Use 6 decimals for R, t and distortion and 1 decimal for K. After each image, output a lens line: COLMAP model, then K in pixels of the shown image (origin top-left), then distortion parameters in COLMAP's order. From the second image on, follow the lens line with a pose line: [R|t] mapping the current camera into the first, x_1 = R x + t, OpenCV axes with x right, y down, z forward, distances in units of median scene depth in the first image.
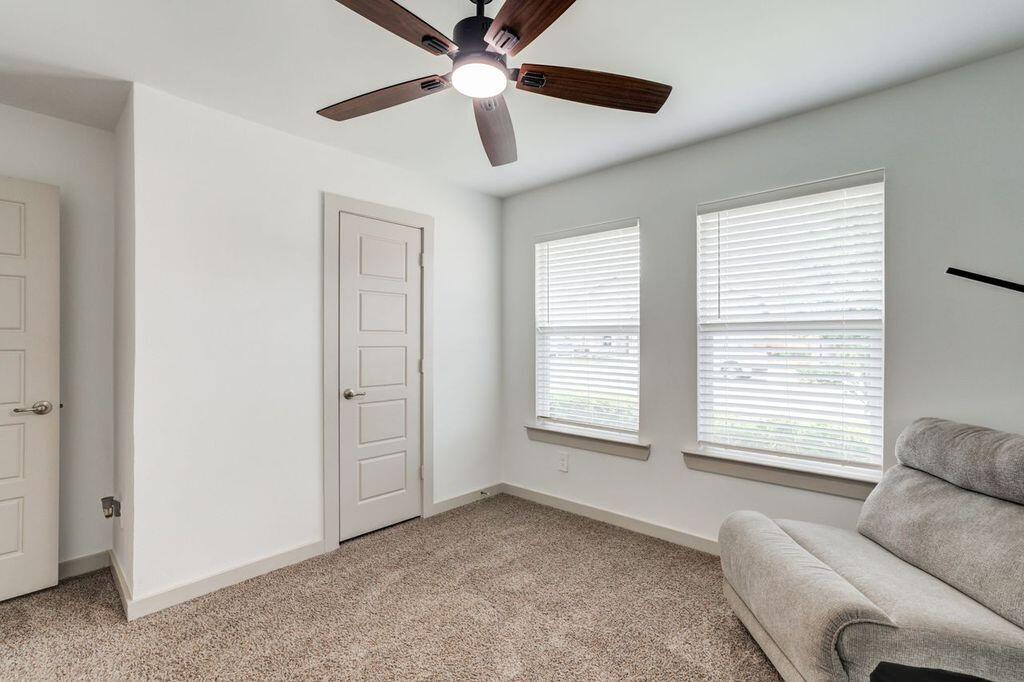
lens RADIAL K [[486.6, 0, 512.0], [0, 486.6, 341.0], [0, 0, 1]] dist [-0.012887, 0.025713]
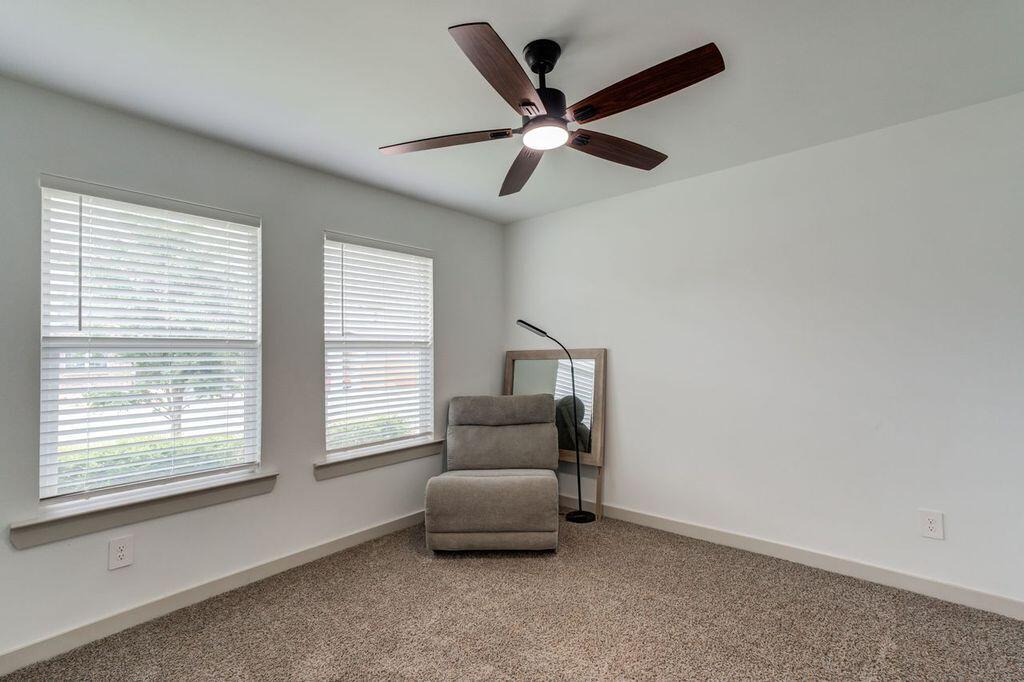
lens RADIAL K [[486.6, 0, 512.0], [0, 486.6, 341.0], [0, 0, 1]] dist [-0.012887, 0.025713]
pose [[-0.062493, 0.025101, 0.997730, -0.641056], [0.014270, 0.999604, -0.024255, -0.002720], [-0.997943, 0.012722, -0.062827, 0.602114]]
